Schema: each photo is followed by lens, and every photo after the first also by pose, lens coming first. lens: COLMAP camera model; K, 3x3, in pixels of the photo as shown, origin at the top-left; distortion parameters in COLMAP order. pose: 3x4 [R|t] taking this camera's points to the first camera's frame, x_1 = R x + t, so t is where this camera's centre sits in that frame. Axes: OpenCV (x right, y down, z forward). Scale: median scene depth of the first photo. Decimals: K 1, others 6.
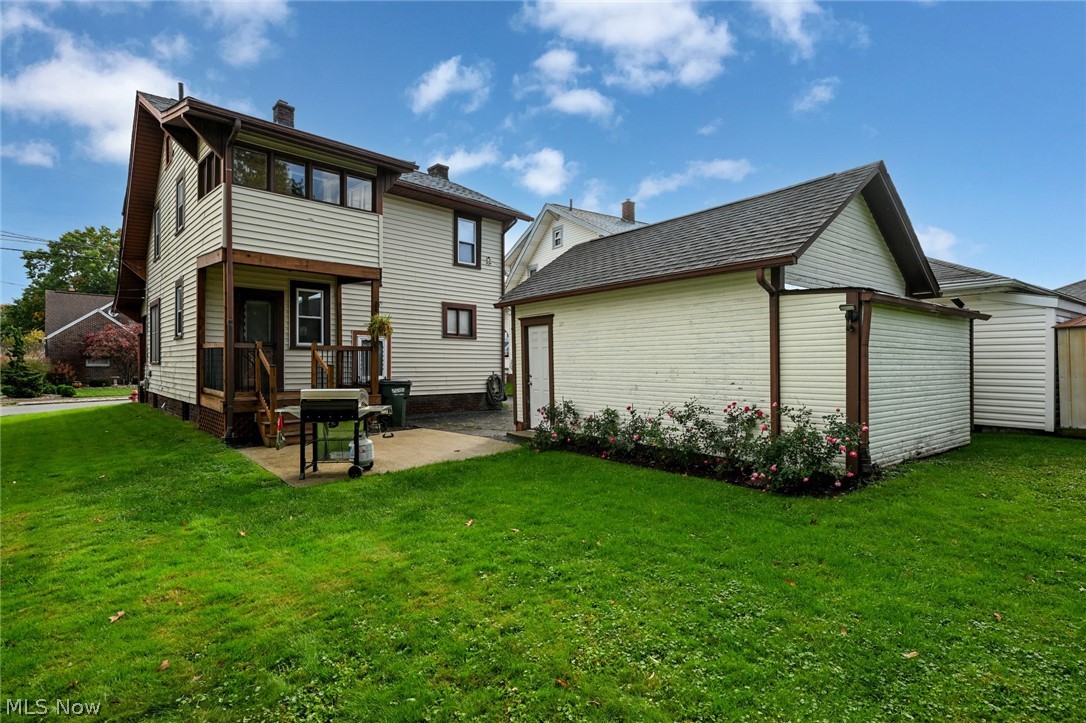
lens RADIAL K [[530.4, 0, 536.9], [0, 530.4, 363.9], [0, 0, 1]] dist [0.009715, -0.001930]
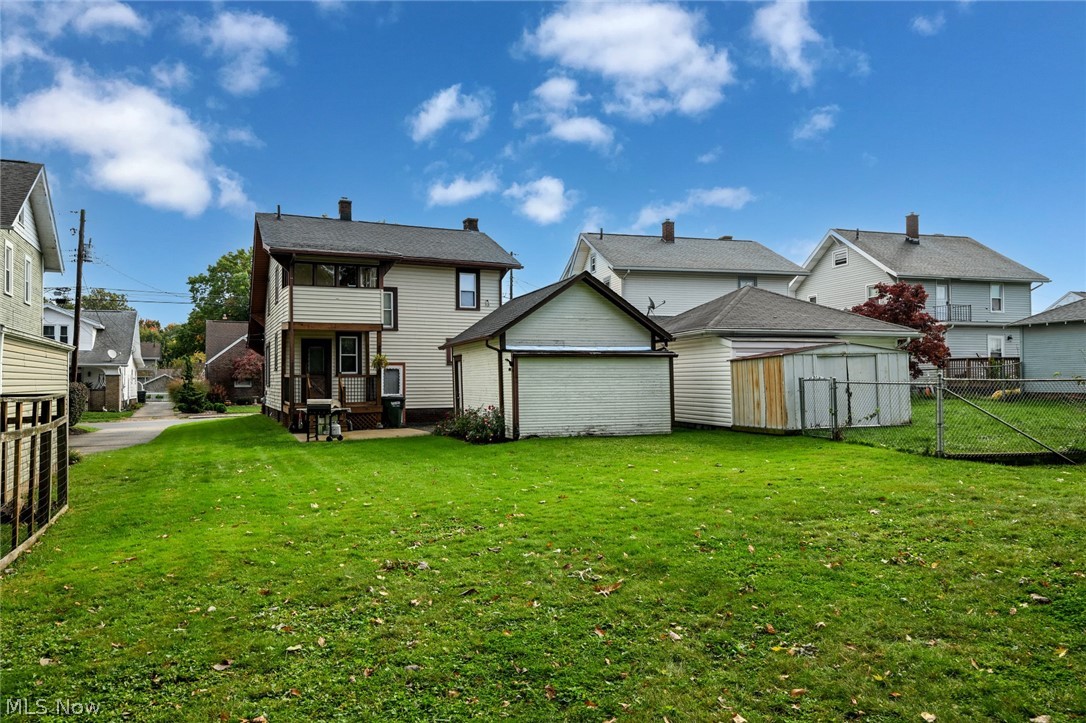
lens RADIAL K [[744.2, 0, 544.3], [0, 744.2, 361.5], [0, 0, 1]] dist [-0.020587, 0.001075]
pose [[0.951268, -0.017156, -0.307887, 0.629862], [0.009841, 0.999632, -0.025295, -0.008737], [0.308207, 0.021032, 0.951087, -0.700234]]
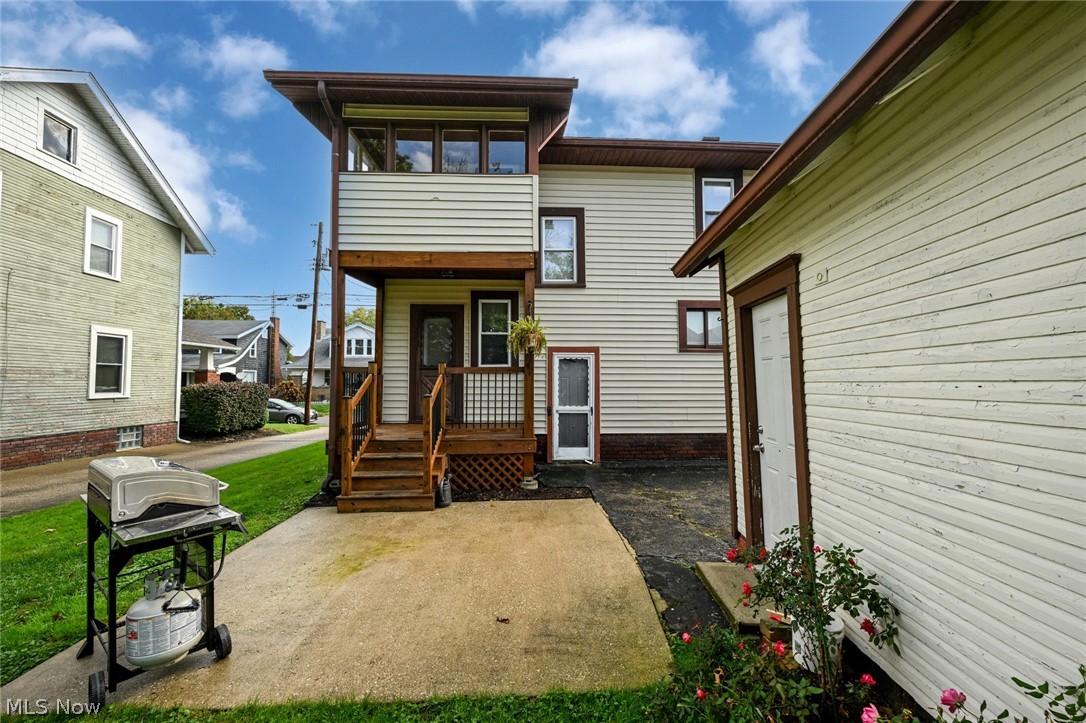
lens RADIAL K [[435.2, 0, 542.4], [0, 435.2, 364.1], [0, 0, 1]] dist [0.002936, -0.000065]
pose [[0.762818, -0.030422, -0.645897, 0.053664], [0.003863, 0.999089, -0.042496, -0.009337], [0.646602, 0.029922, 0.762241, 0.449166]]
